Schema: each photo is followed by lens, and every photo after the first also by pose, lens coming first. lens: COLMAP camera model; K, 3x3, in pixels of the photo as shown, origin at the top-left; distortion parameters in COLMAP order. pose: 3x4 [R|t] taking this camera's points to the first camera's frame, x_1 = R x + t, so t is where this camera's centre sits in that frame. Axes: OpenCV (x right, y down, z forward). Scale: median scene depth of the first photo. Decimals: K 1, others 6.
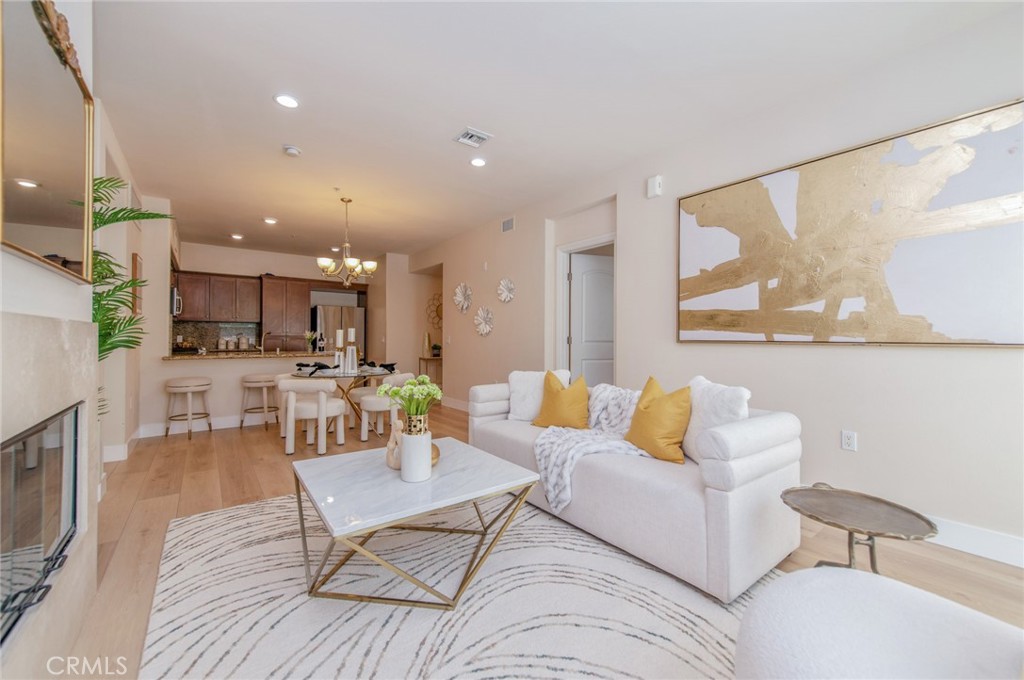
lens RADIAL K [[401.5, 0, 515.0], [0, 401.5, 333.9], [0, 0, 1]] dist [0.013226, -0.004241]
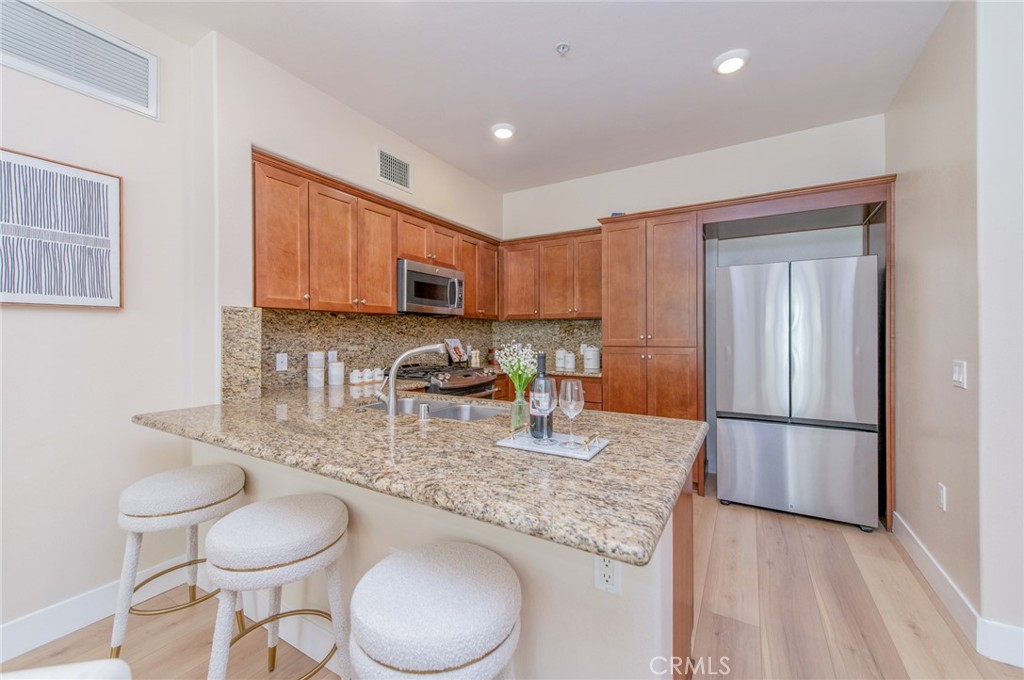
lens RADIAL K [[403.8, 0, 513.9], [0, 403.8, 332.3], [0, 0, 1]] dist [0.019501, -0.005641]
pose [[0.377867, -0.007141, -0.925832, -0.298955], [0.009088, 0.999951, -0.004004, -0.014184], [0.925815, -0.006901, 0.377914, 0.969236]]
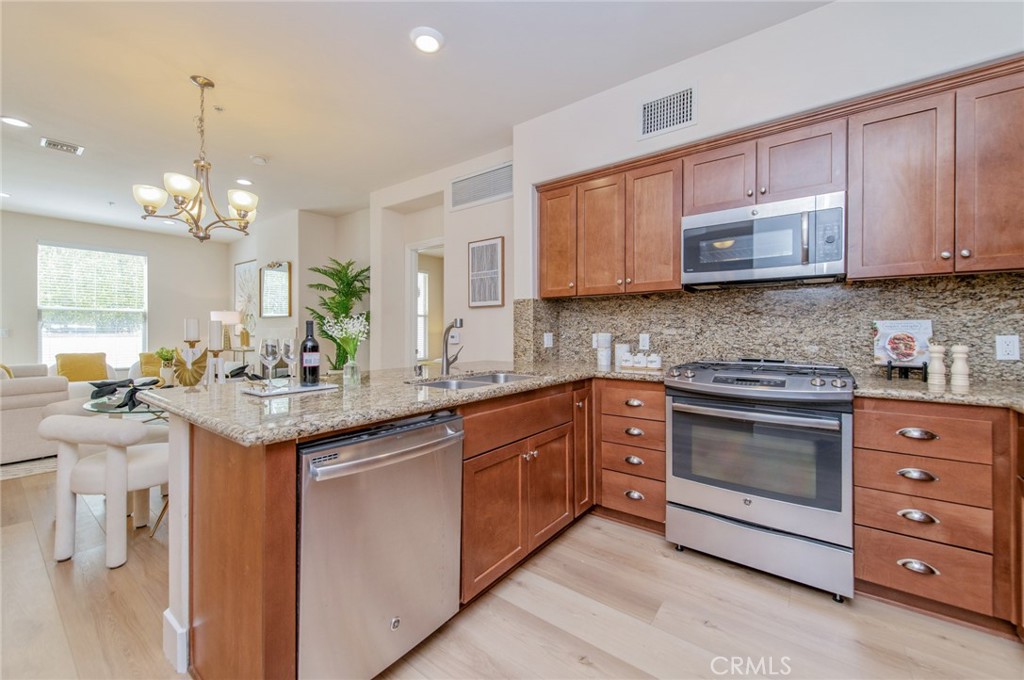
lens RADIAL K [[403.8, 0, 513.9], [0, 403.8, 332.3], [0, 0, 1]] dist [0.019501, -0.005641]
pose [[-0.964956, -0.003849, -0.262385, -0.586743], [-0.002116, 0.999974, -0.006889, 0.008215], [0.262404, -0.006093, -0.964939, 1.414002]]
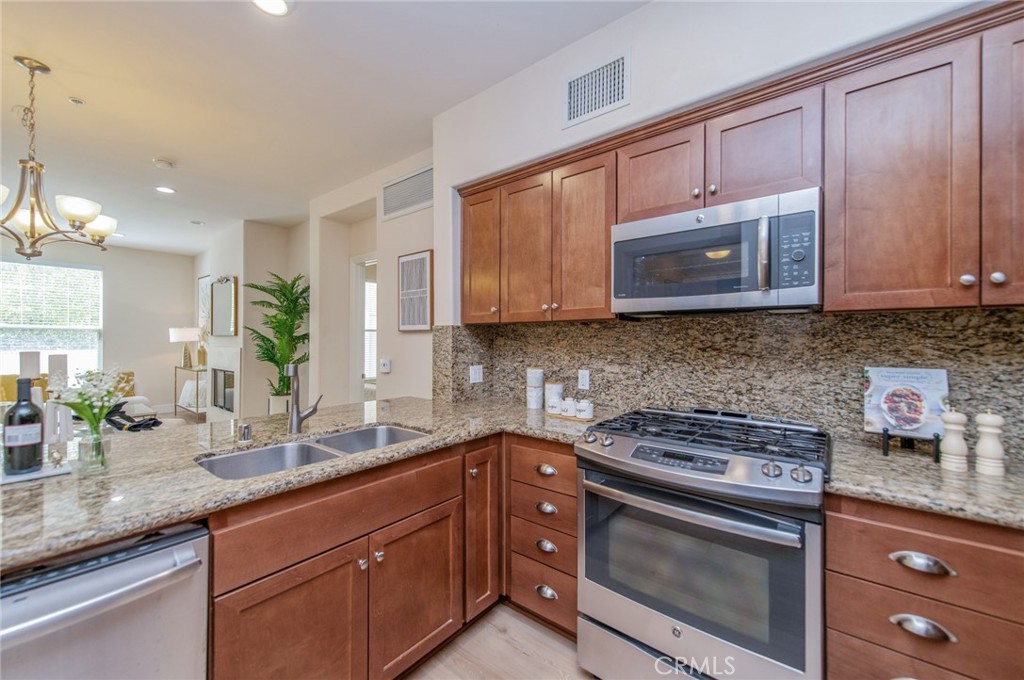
lens RADIAL K [[400.5, 0, 513.7], [0, 400.5, 338.6], [0, 0, 1]] dist [0.016189, -0.004231]
pose [[-0.972748, -0.005880, -0.231792, -0.719108], [-0.003462, 0.999935, -0.010835, -0.021978], [0.231841, -0.009737, -0.972705, 1.343808]]
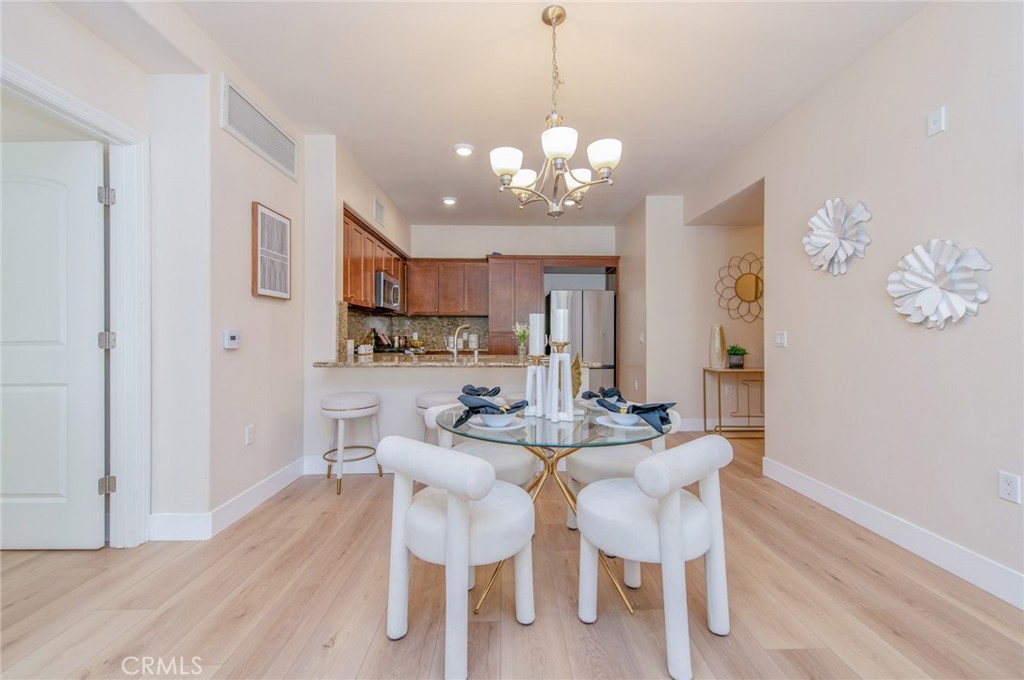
lens RADIAL K [[401.5, 0, 515.0], [0, 401.5, 333.9], [0, 0, 1]] dist [0.013226, -0.004241]
pose [[0.810147, -0.003846, -0.586214, -0.170087], [0.006266, 0.999978, 0.002099, 0.008369], [0.586193, -0.005374, 0.810153, 0.533090]]
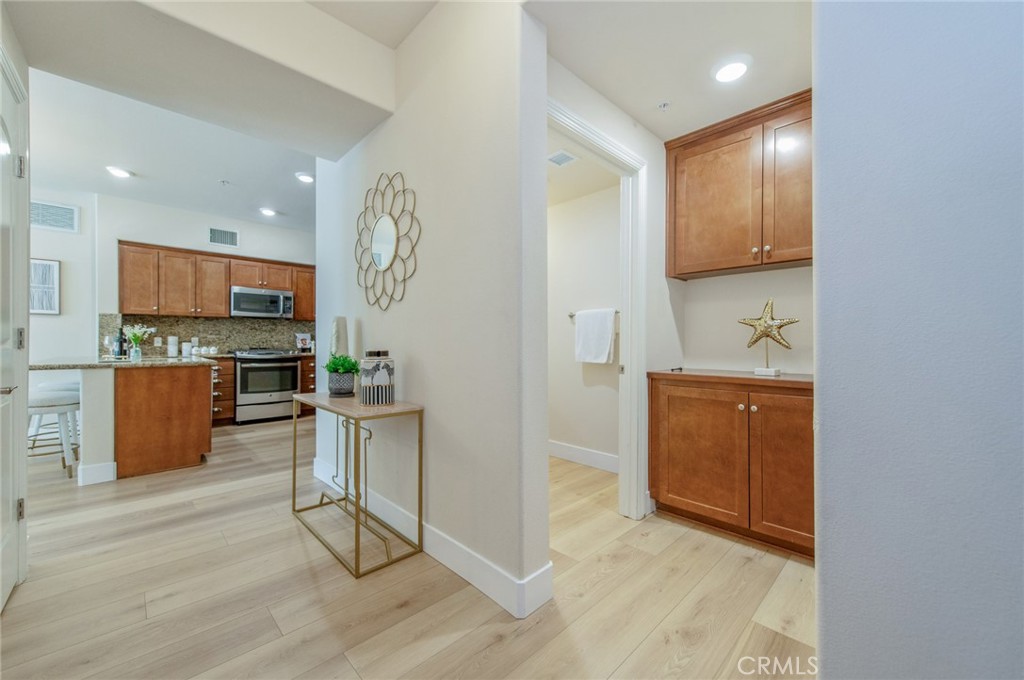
lens RADIAL K [[392.4, 0, 512.0], [0, 392.4, 340.0], [0, 0, 1]] dist [0.002927, -0.000011]
pose [[0.116660, -0.009228, -0.993129, 0.160744], [0.005842, 0.999946, -0.008605, 0.025214], [0.993155, -0.004798, 0.116708, 1.610293]]
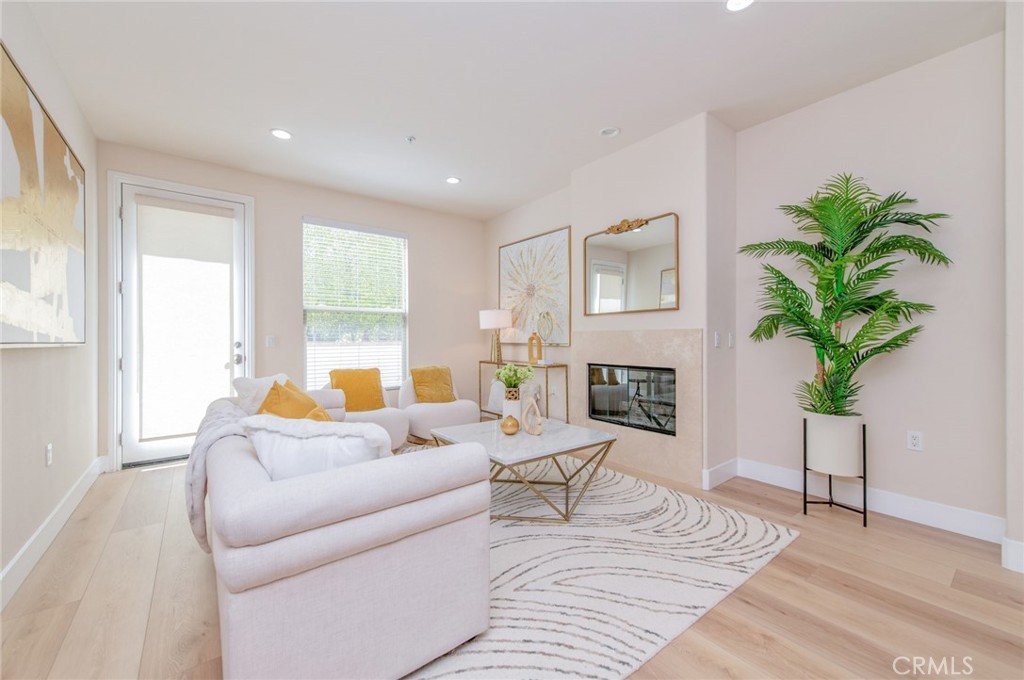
lens RADIAL K [[408.5, 0, 516.5], [0, 408.5, 337.9], [0, 0, 1]] dist [0.014546, -0.000362]
pose [[-0.999954, 0.001691, -0.009417, -0.083605], [0.001804, 0.999926, -0.012040, 0.009617], [0.009396, -0.012057, -0.999883, 0.867218]]
